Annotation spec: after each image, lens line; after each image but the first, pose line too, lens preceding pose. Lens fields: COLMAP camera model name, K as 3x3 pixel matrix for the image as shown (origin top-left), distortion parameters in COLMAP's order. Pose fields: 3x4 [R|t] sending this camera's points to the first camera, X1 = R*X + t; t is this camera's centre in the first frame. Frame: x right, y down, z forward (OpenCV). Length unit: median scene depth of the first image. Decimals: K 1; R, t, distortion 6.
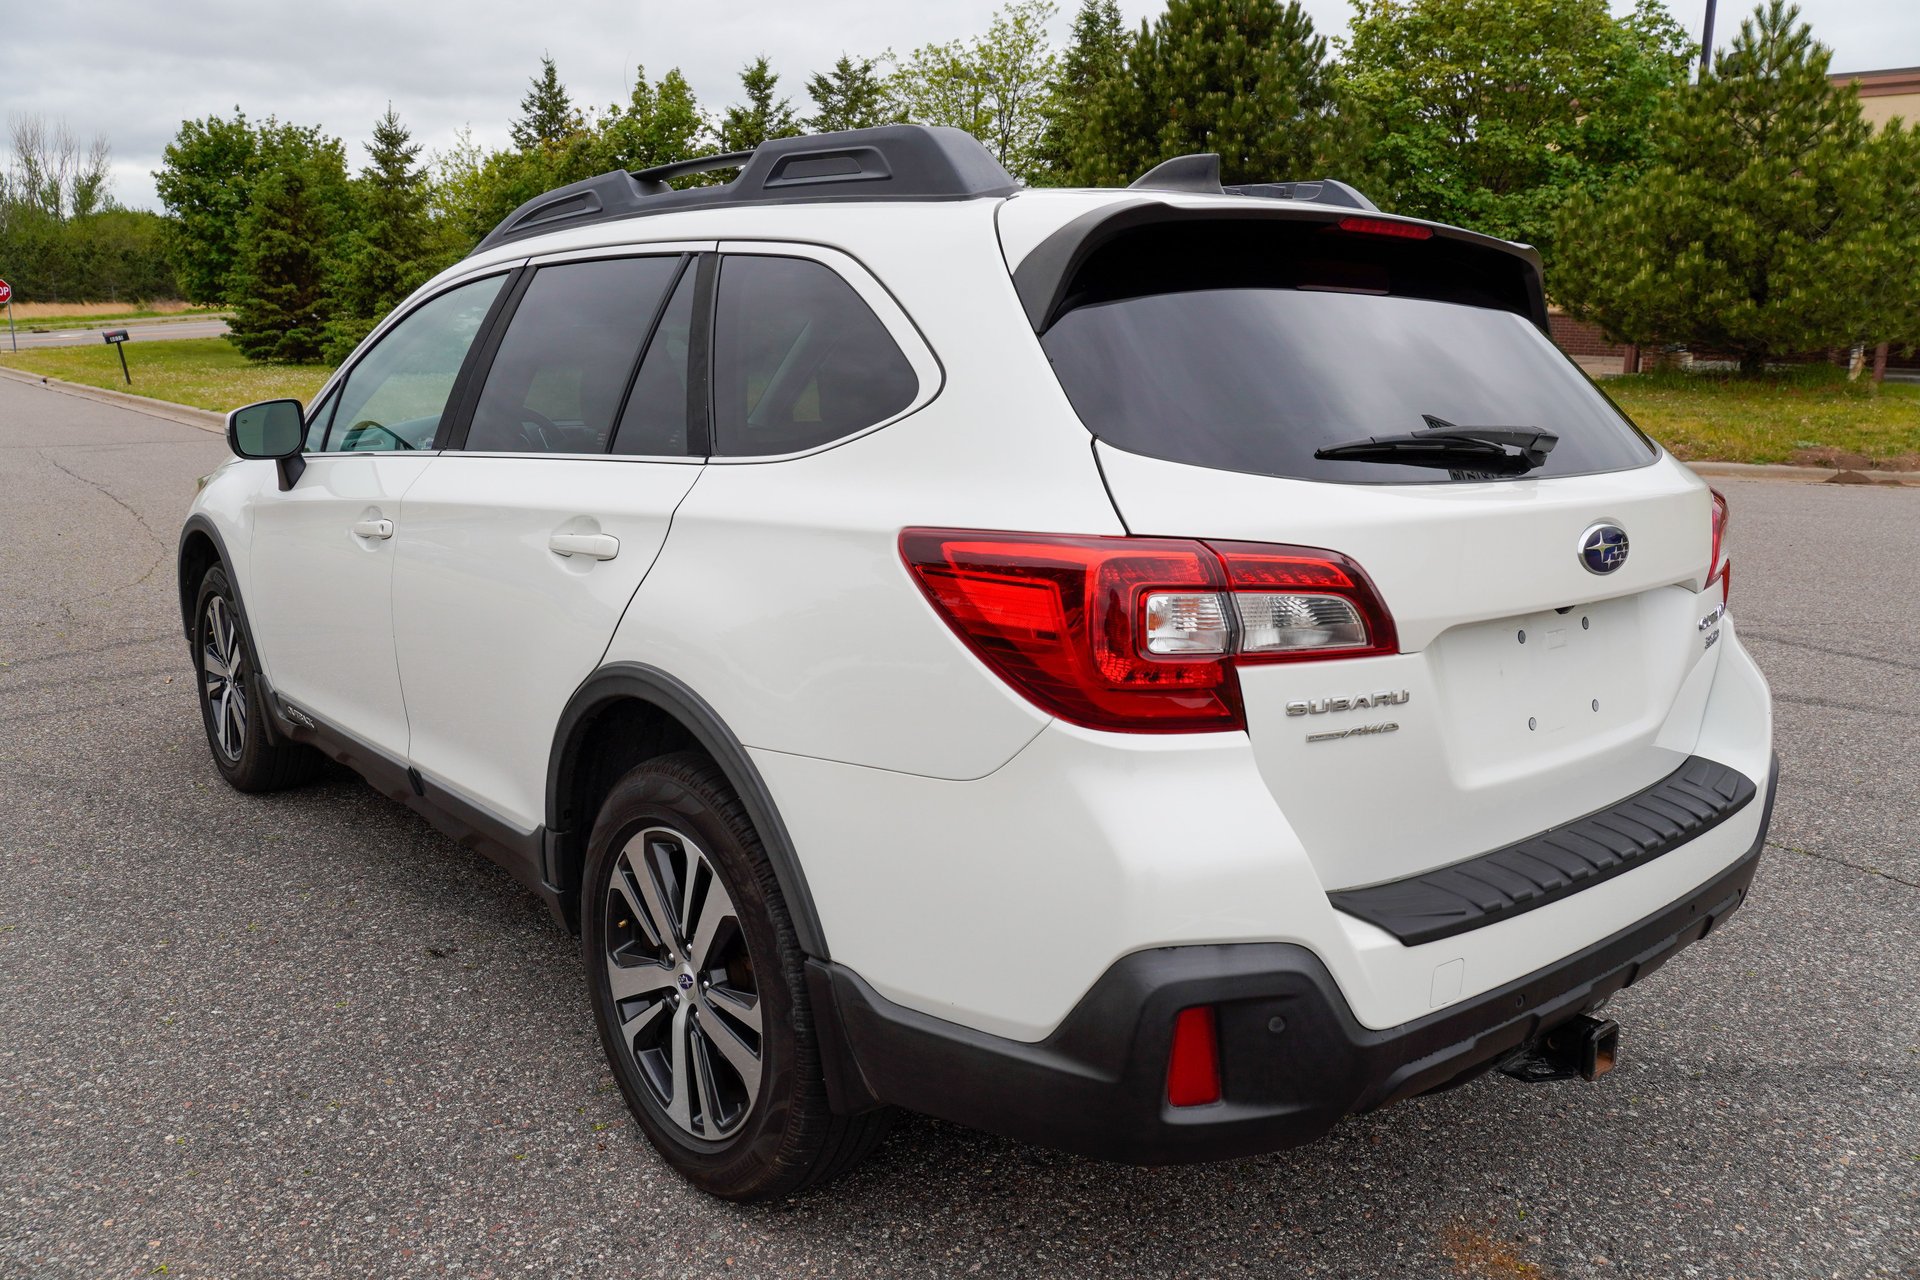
lens RADIAL K [[1490.0, 0, 960.1], [0, 1490.0, 619.5], [0, 0, 1]] dist [-0.115410, 0.103571]
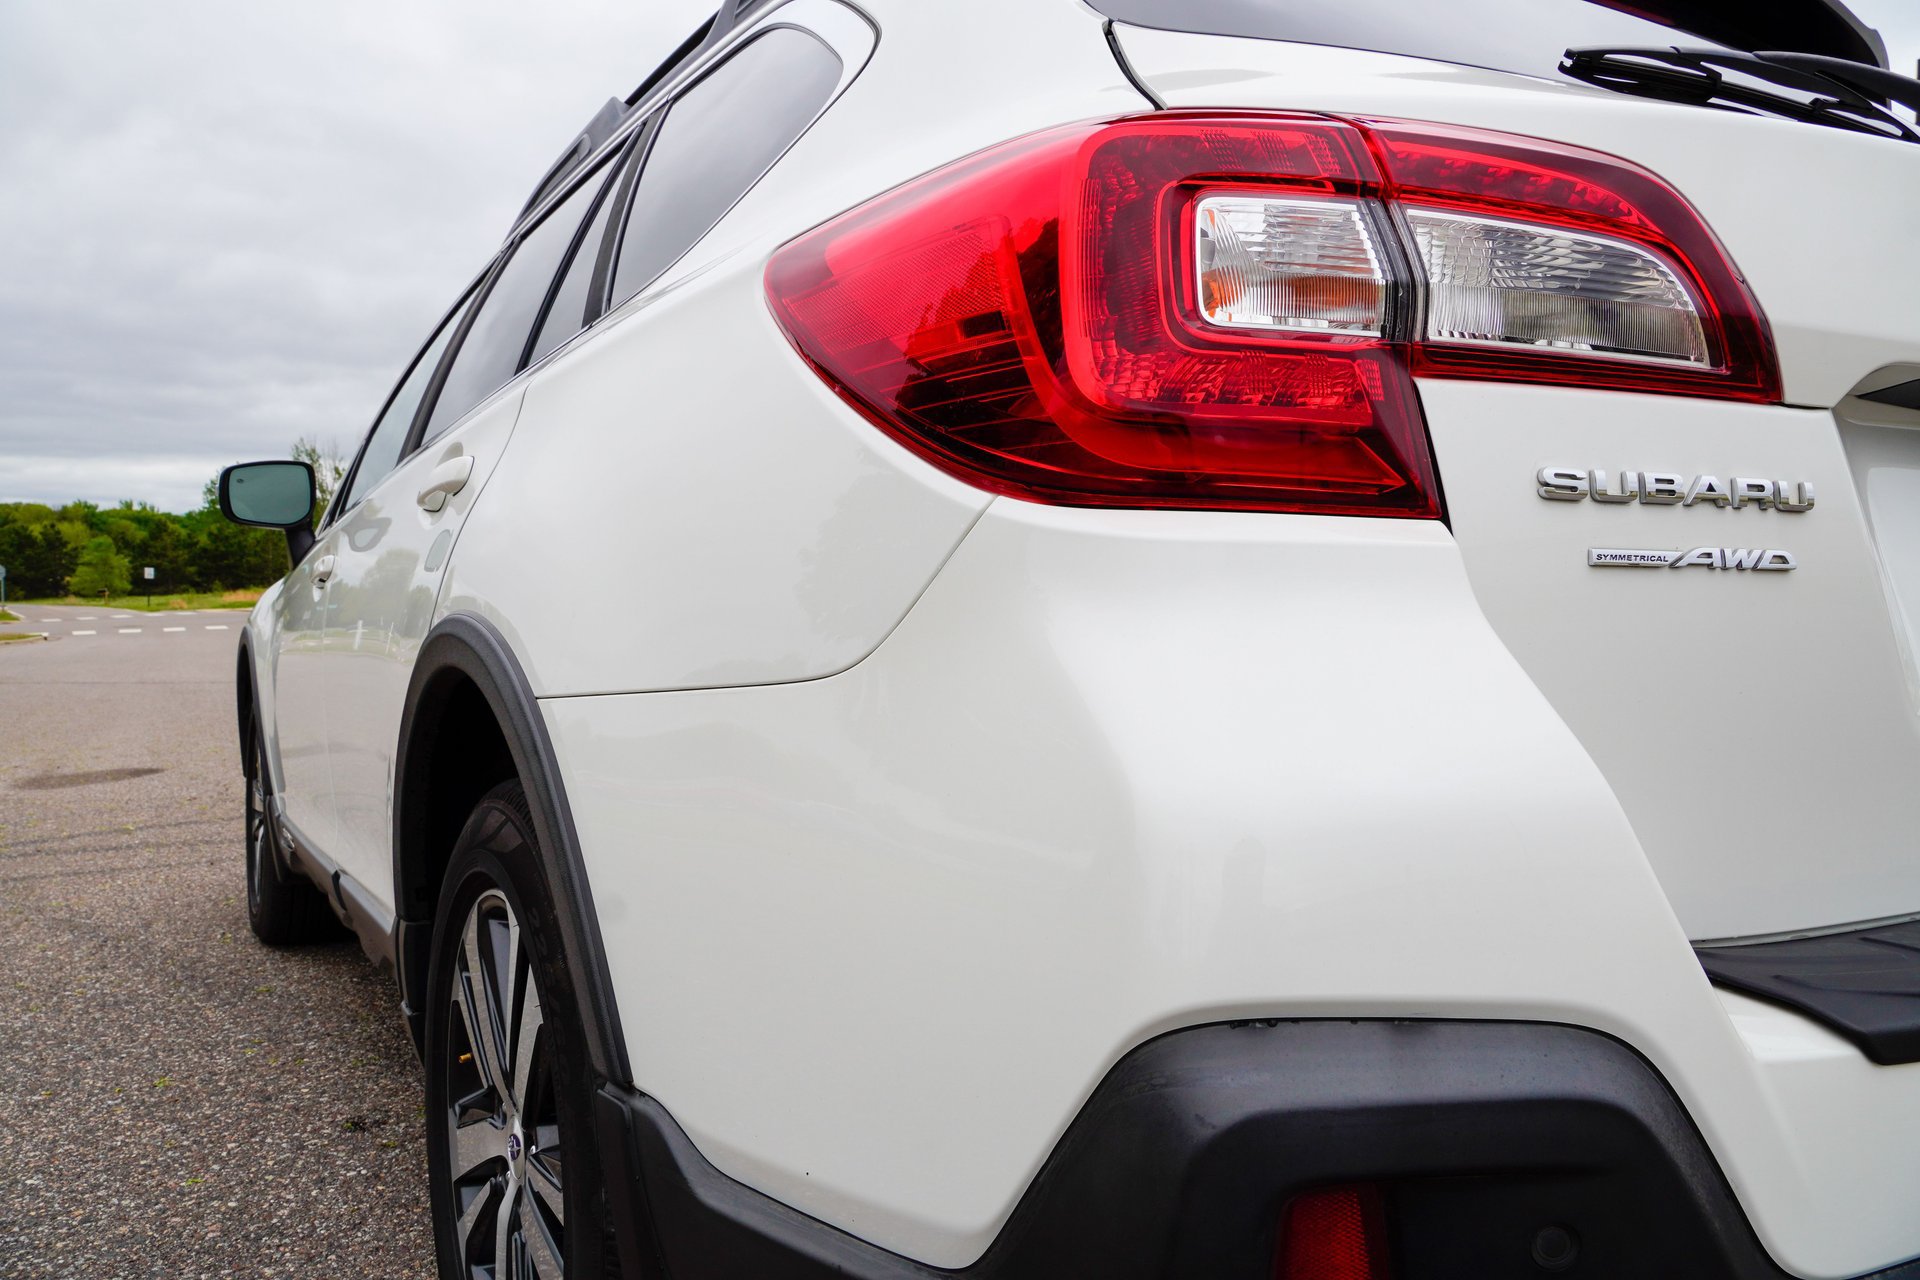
lens RADIAL K [[1419.3, 0, 962.3], [0, 1419.3, 617.5], [0, 0, 1]] dist [-0.129547, 0.086641]
pose [[0.988523, -0.007836, -0.150868, 0.012269], [-0.020163, 0.982876, -0.183161, 0.018965], [0.149719, 0.184101, 0.971438, 0.062795]]
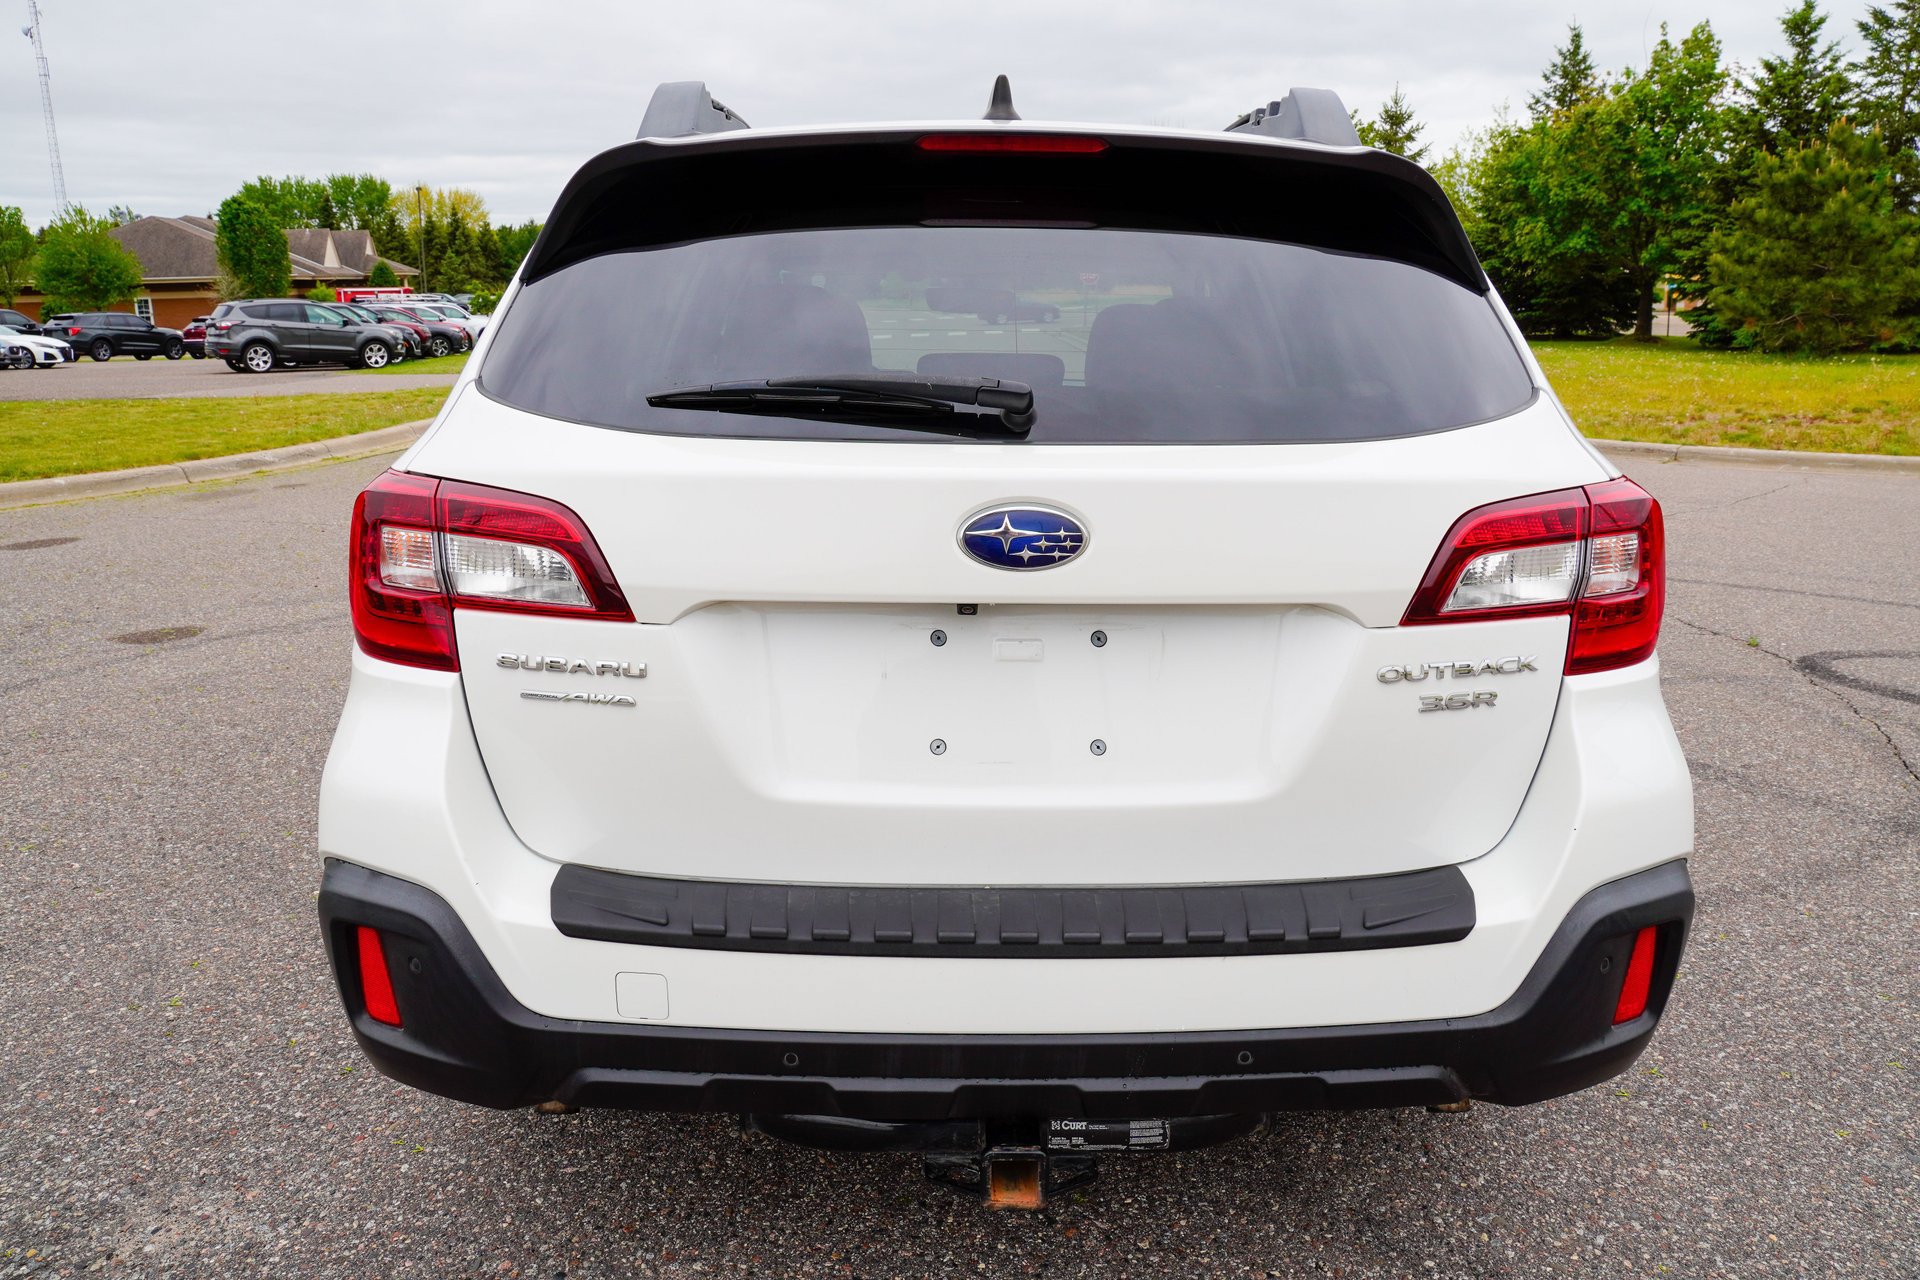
lens RADIAL K [[1454.7, 0, 950.4], [0, 1454.7, 636.7], [0, 0, 1]] dist [-0.116464, 0.089324]
pose [[0.770326, 0.128461, -0.624576, 0.111317], [-0.108179, 0.991626, 0.070531, -0.005726], [0.628407, 0.013234, 0.777772, 0.048176]]
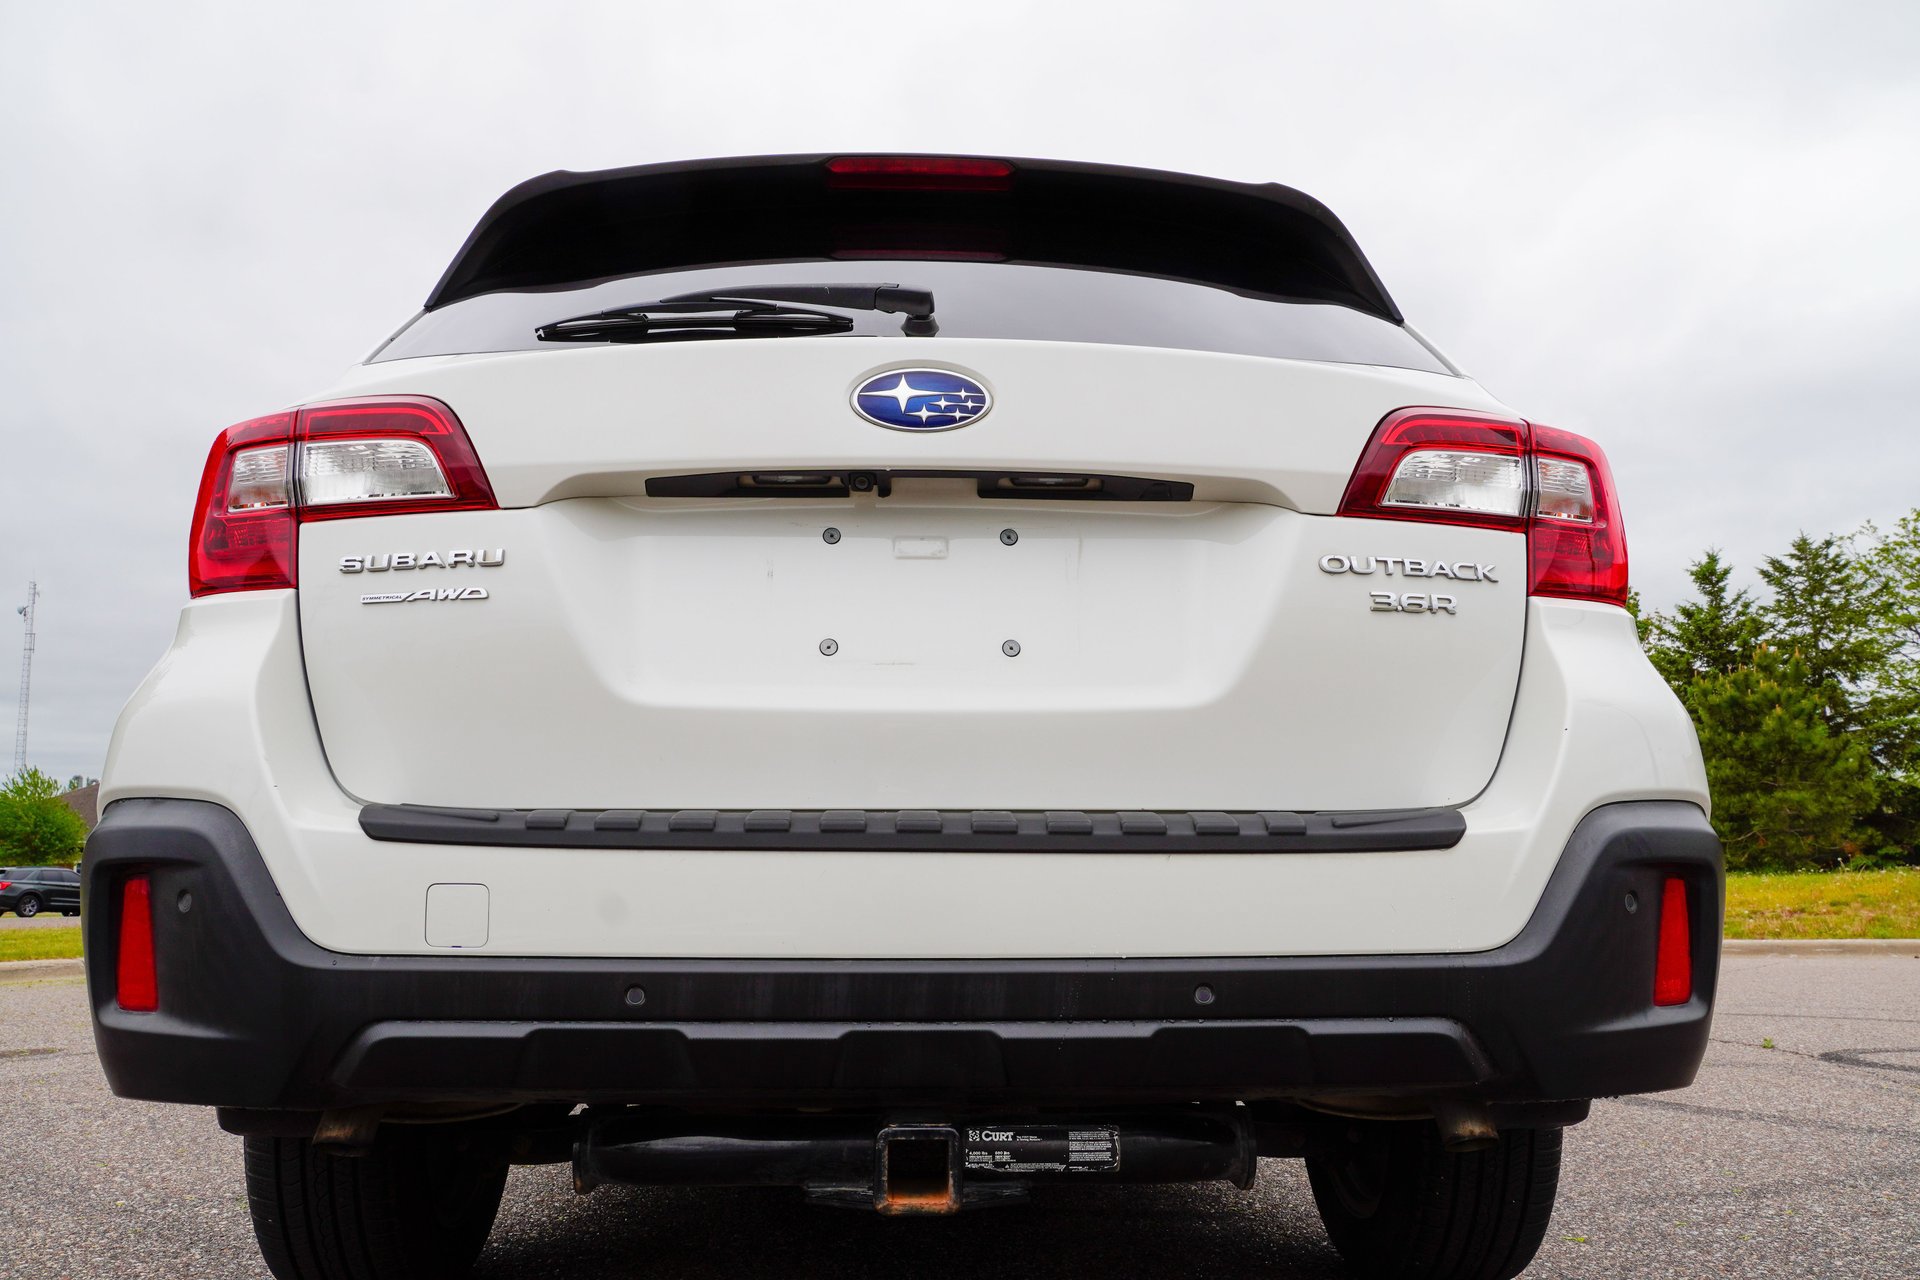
lens RADIAL K [[1494.5, 0, 951.4], [0, 1494.5, 649.2], [0, 0, 1]] dist [-0.113529, 0.103210]
pose [[0.787851, -0.111339, -0.605718, 0.109580], [-0.100019, 0.947334, -0.304227, 0.035809], [0.607690, 0.300269, 0.735222, 0.063831]]
